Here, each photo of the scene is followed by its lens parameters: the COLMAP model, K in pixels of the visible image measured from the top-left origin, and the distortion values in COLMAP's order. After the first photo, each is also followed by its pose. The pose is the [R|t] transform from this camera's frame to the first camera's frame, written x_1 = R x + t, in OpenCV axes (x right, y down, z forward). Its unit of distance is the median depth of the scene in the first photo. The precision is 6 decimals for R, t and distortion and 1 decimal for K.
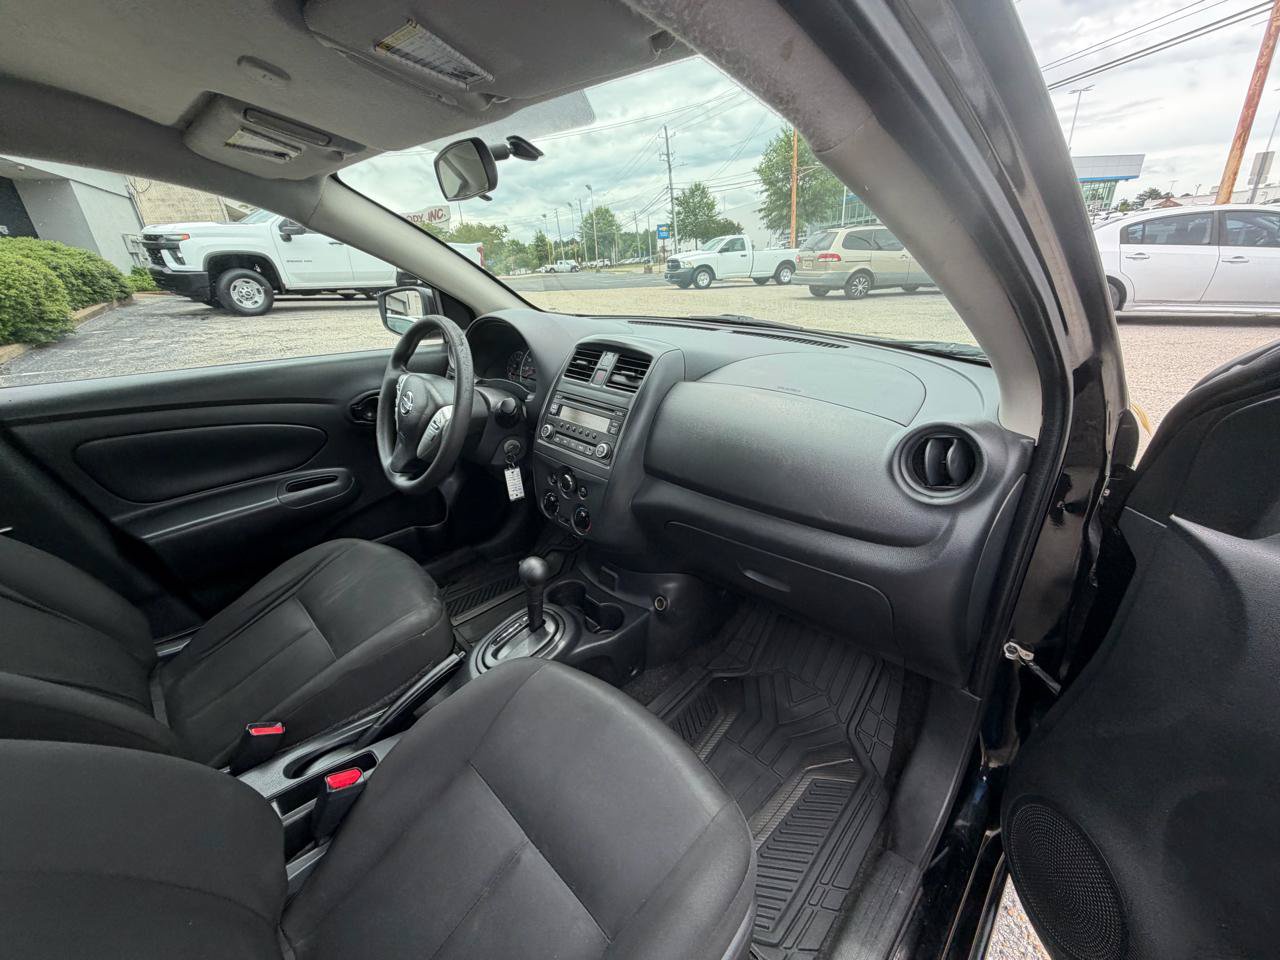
lens RADIAL K [[508.3, 0, 635.0], [0, 508.3, 475.5], [0, 0, 1]] dist [0.001811, -0.000354]
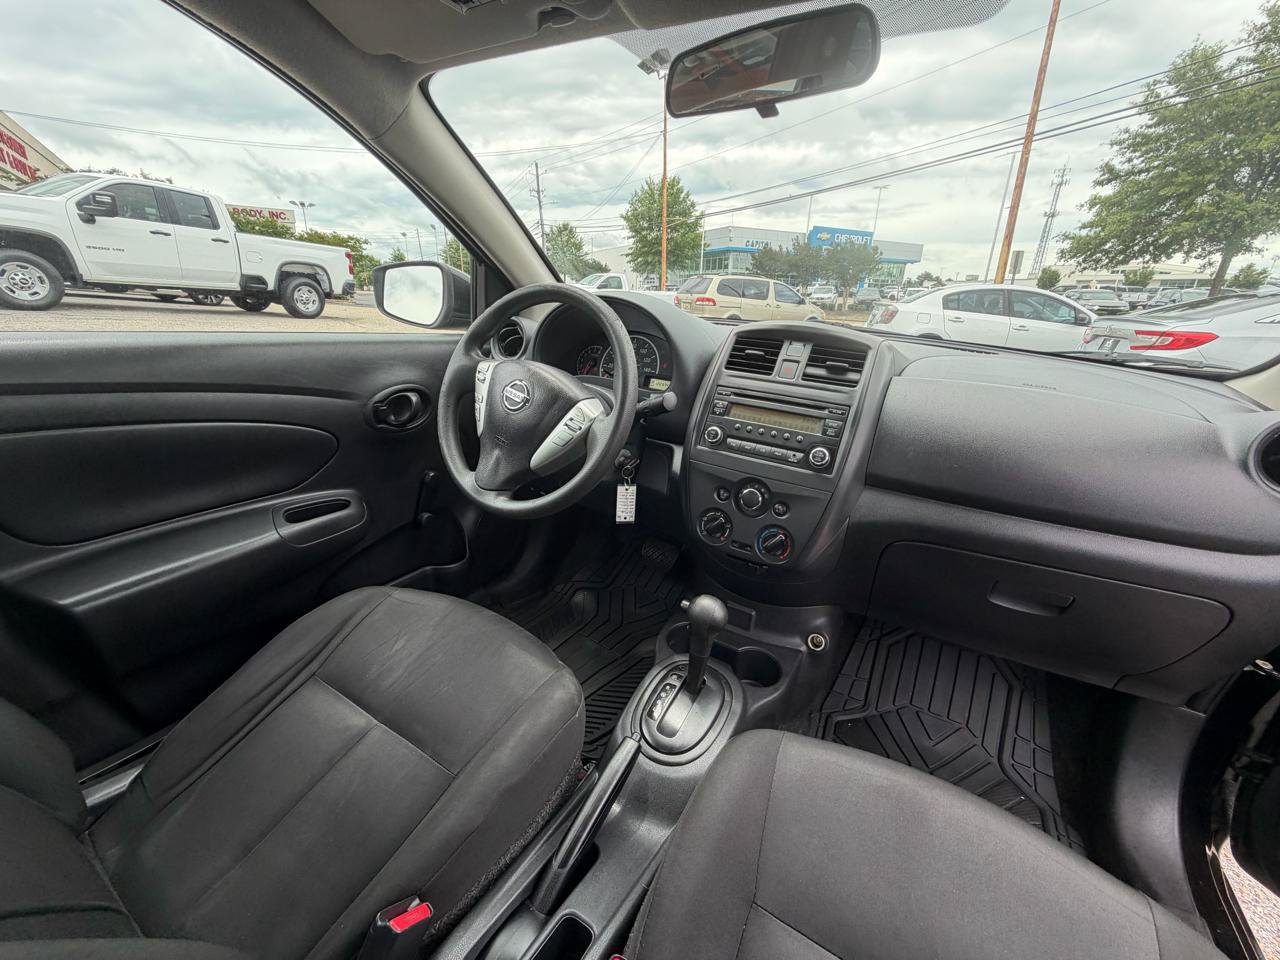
lens RADIAL K [[507.2, 0, 635.0], [0, 507.2, 479.7], [0, 0, 1]] dist [0.005038, -0.004311]
pose [[0.966837, -0.003626, 0.255370, -0.421025], [0.017378, 0.998516, -0.051615, 0.017782], [-0.254804, 0.054341, 0.965465, 0.226552]]
